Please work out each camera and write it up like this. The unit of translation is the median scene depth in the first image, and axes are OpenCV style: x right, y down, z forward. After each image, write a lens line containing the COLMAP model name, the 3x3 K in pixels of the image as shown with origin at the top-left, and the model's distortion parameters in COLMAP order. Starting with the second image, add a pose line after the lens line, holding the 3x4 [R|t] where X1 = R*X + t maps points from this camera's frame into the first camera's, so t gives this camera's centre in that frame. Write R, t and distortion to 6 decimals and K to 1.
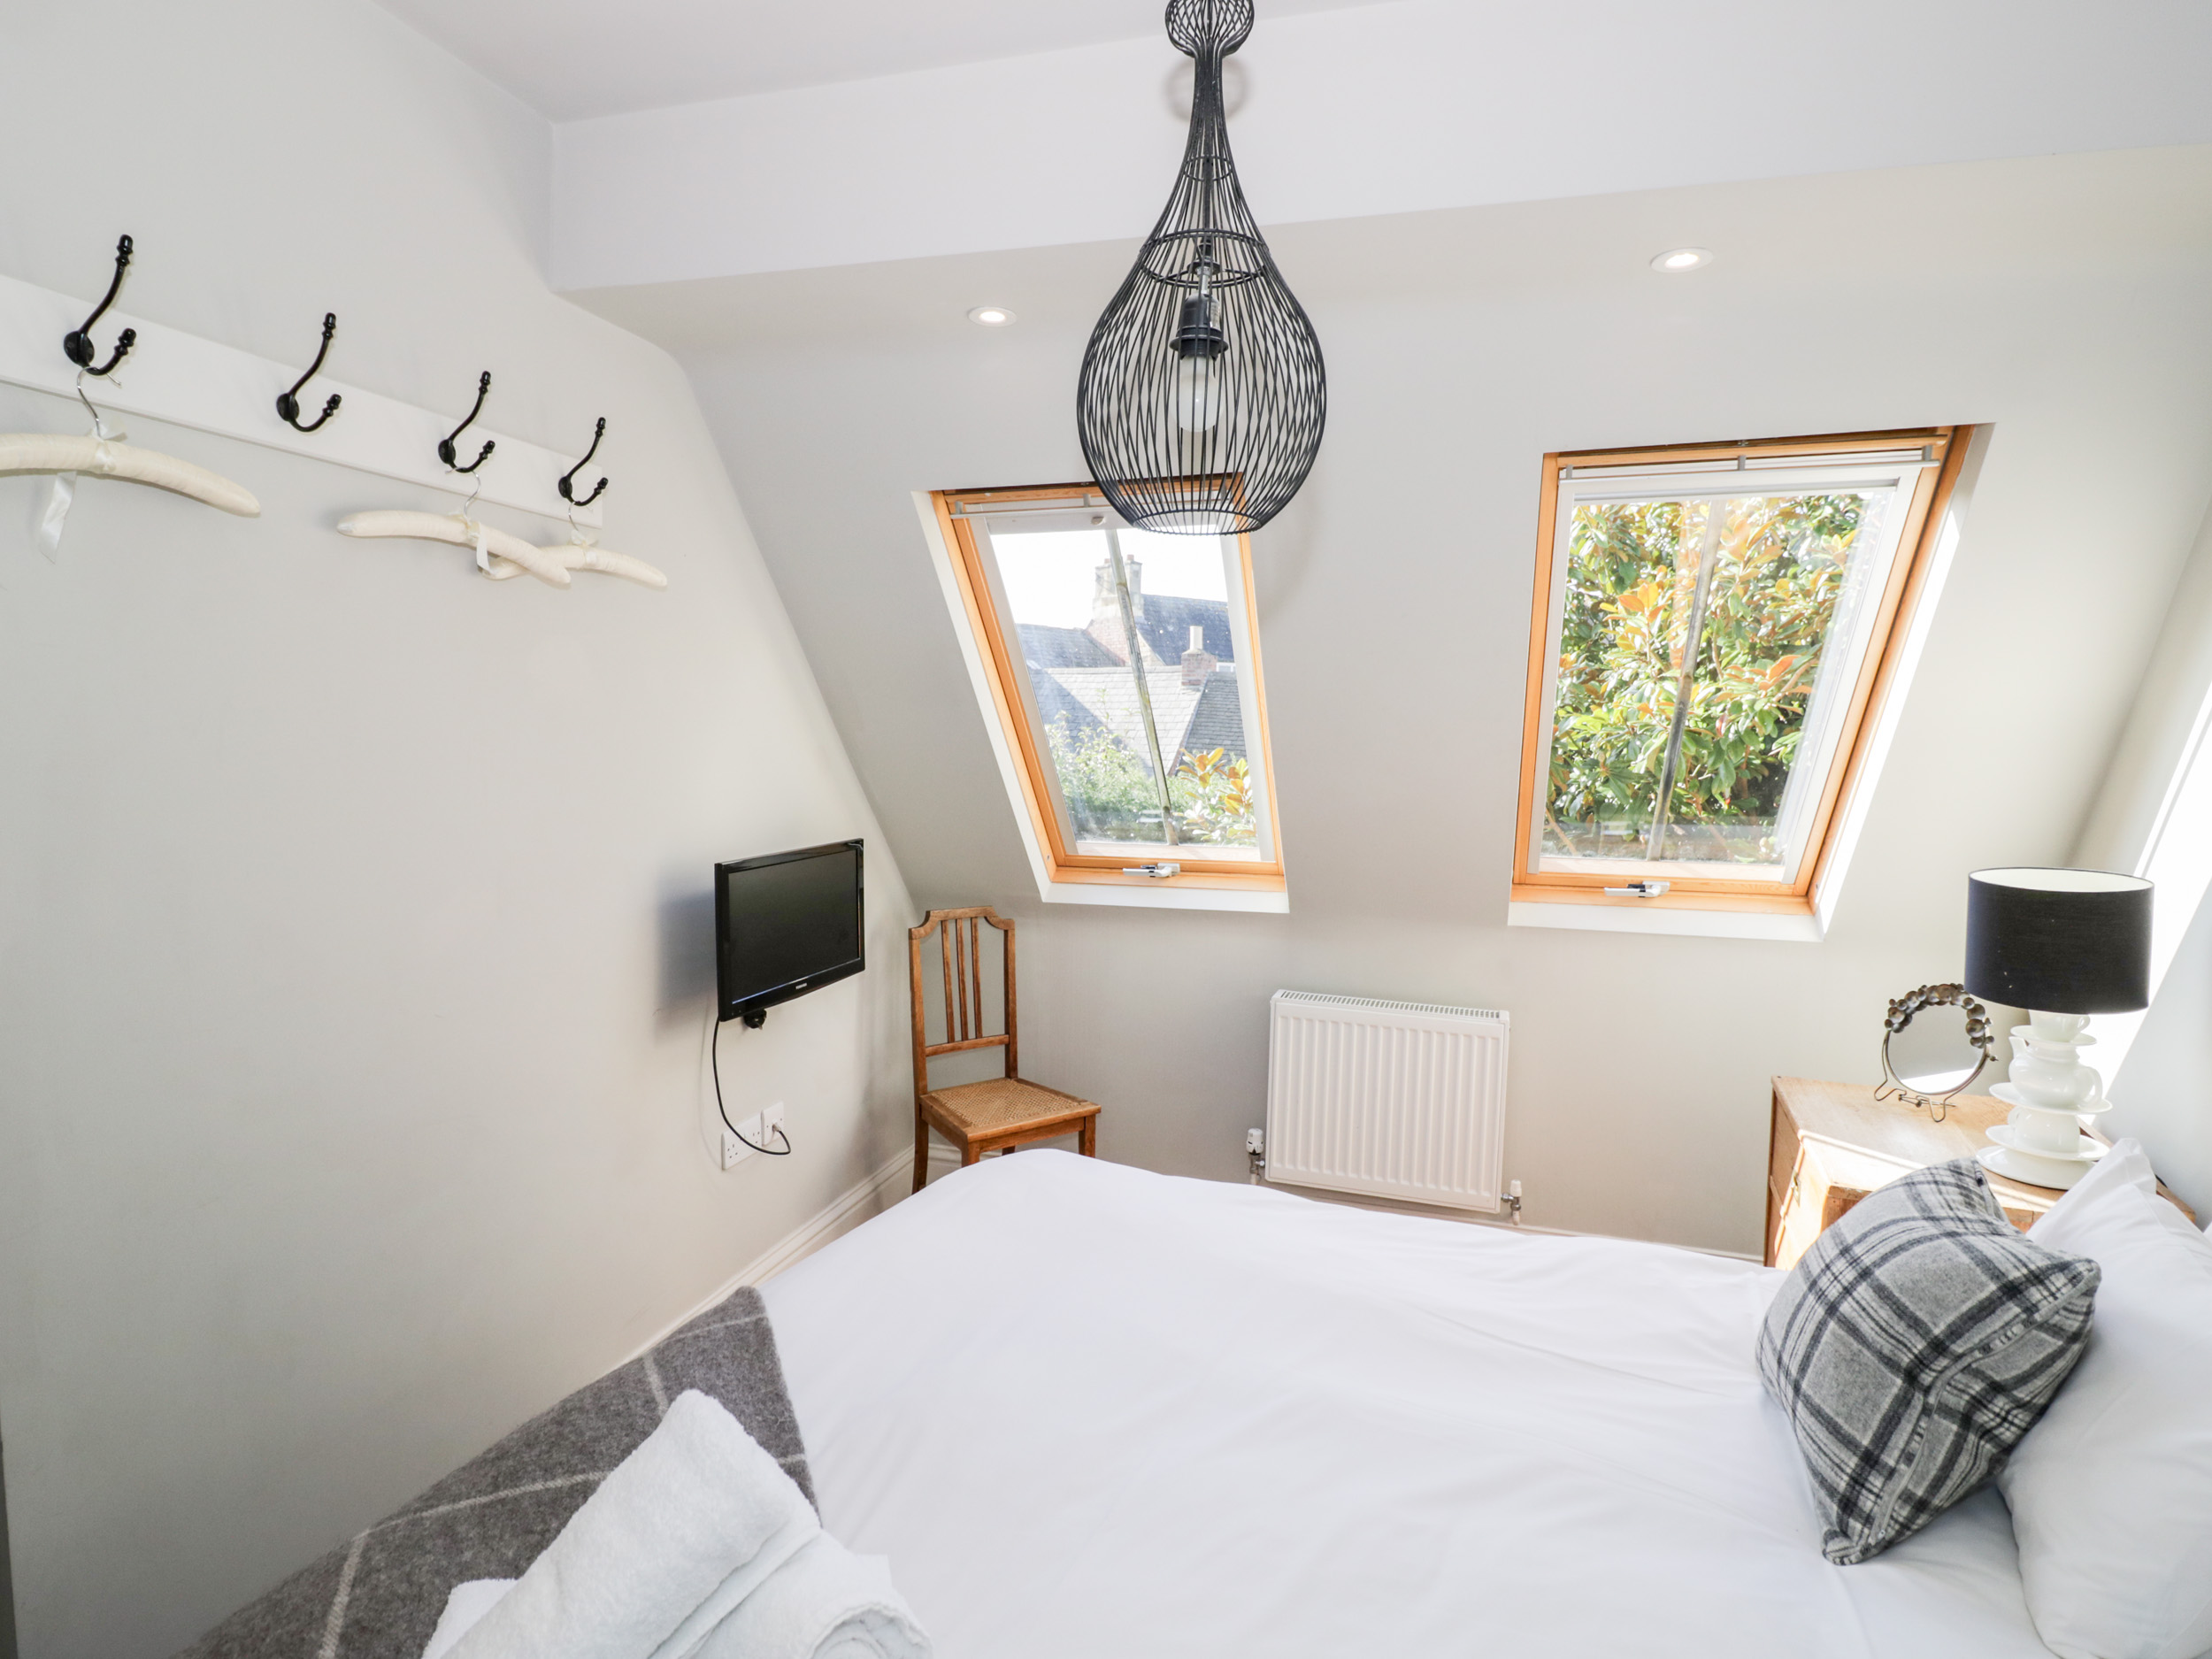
lens RADIAL K [[1178.8, 0, 1067.3], [0, 1178.8, 823.0], [0, 0, 1]] dist [-0.019869, -0.000832]
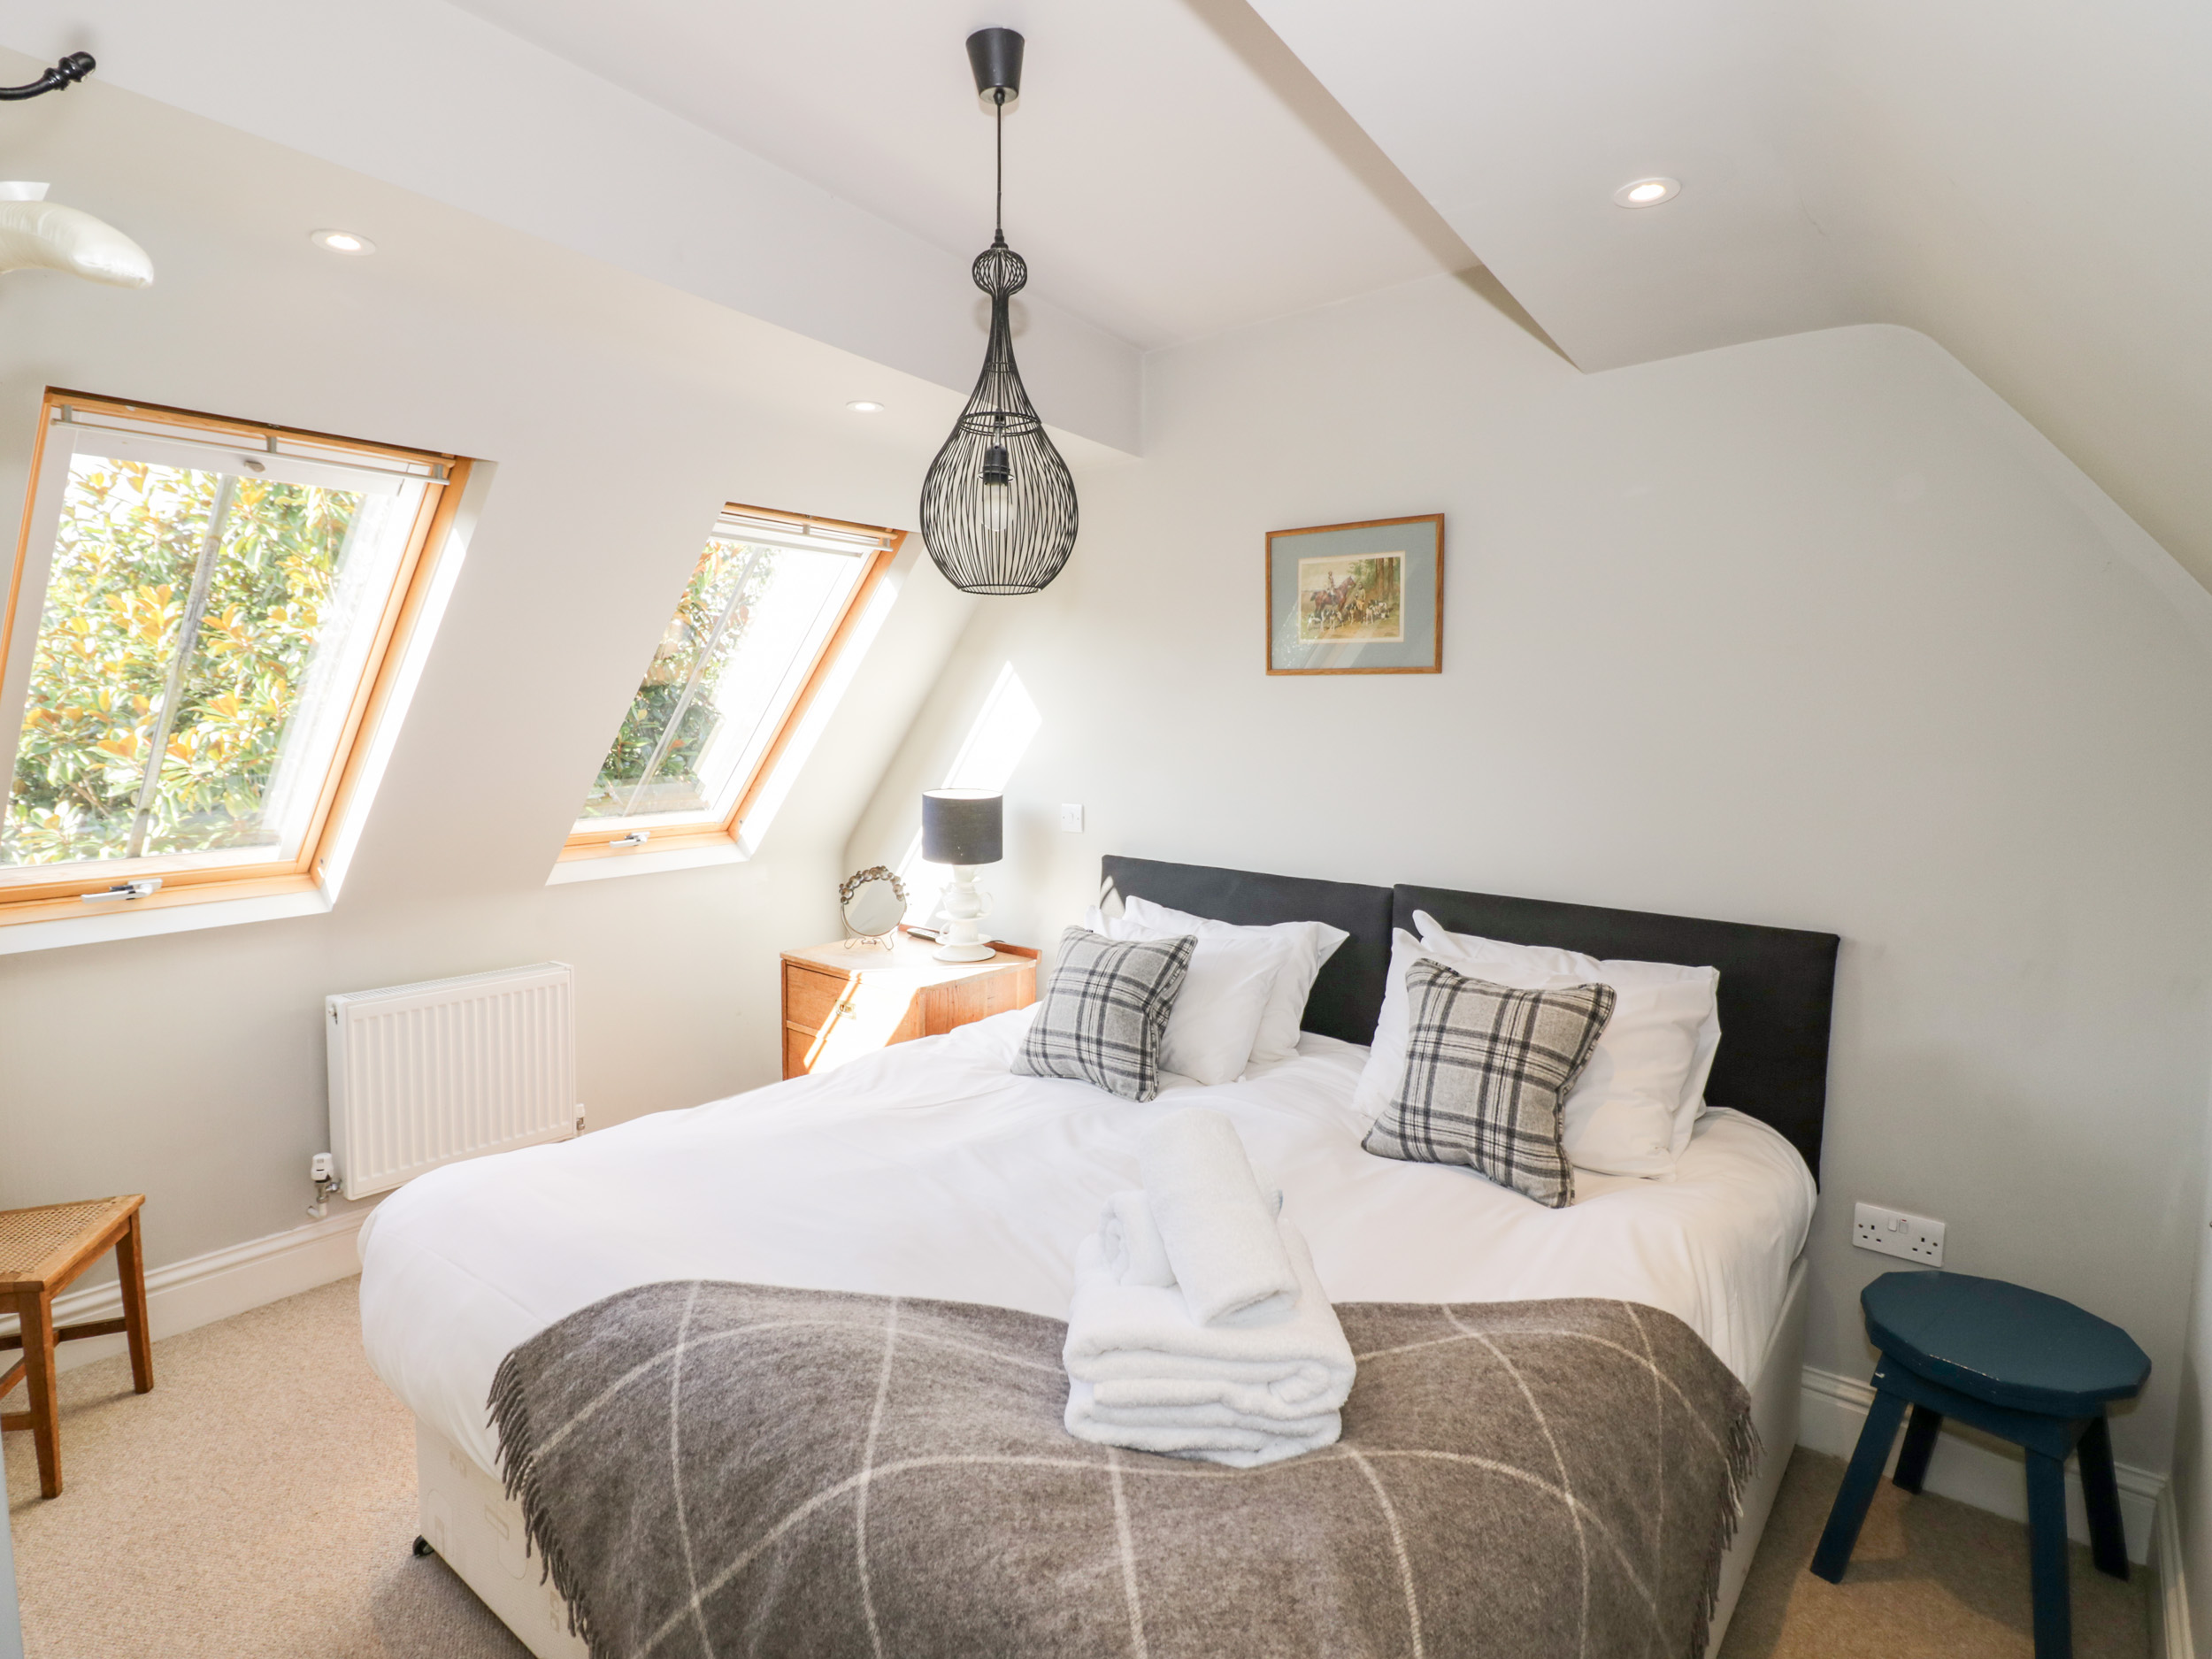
lens RADIAL K [[1178.8, 0, 1067.3], [0, 1178.8, 823.0], [0, 0, 1]] dist [-0.019869, -0.000832]
pose [[0.318775, -0.095451, 0.943012, -0.883130], [0.078519, 0.994156, 0.074086, -0.031875], [-0.944572, 0.050428, 0.324407, 0.259188]]
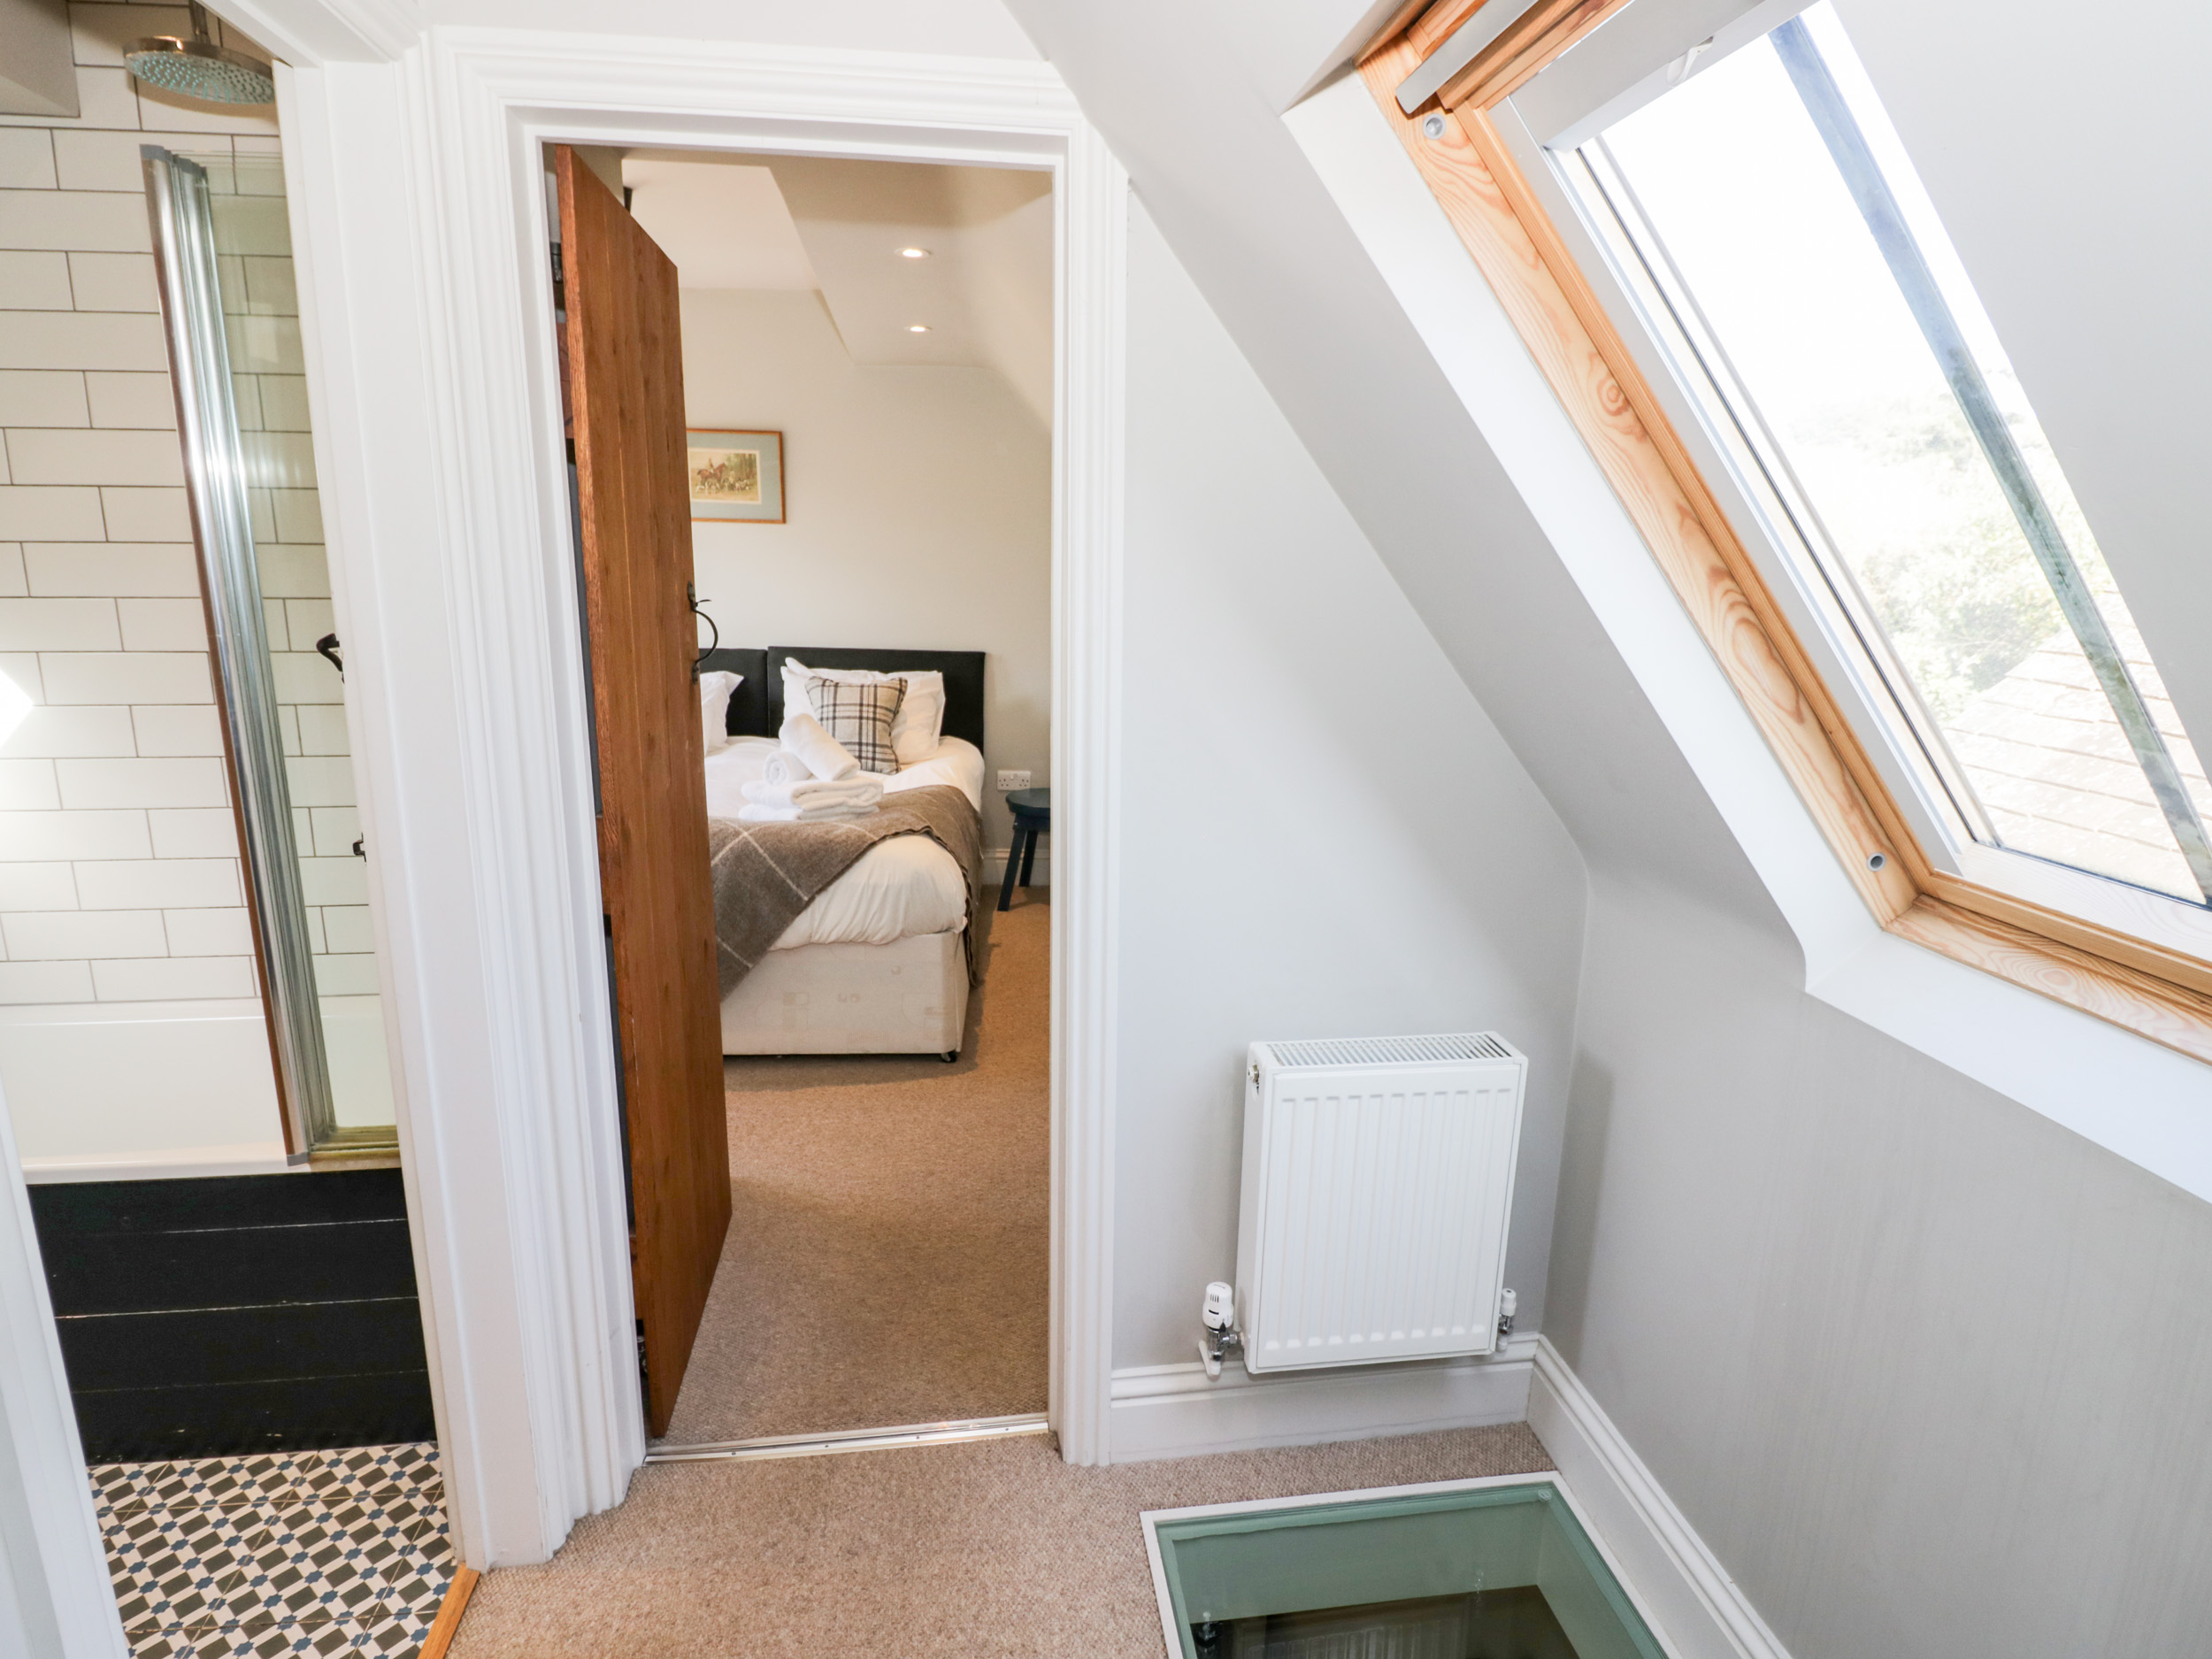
lens RADIAL K [[1178.8, 0, 1067.3], [0, 1178.8, 823.0], [0, 0, 1]] dist [-0.019869, -0.000832]
pose [[-0.385193, -0.229272, 0.893902, -1.869177], [0.052908, 0.961567, 0.269426, -0.093360], [-0.921318, 0.151075, -0.358258, 0.668859]]
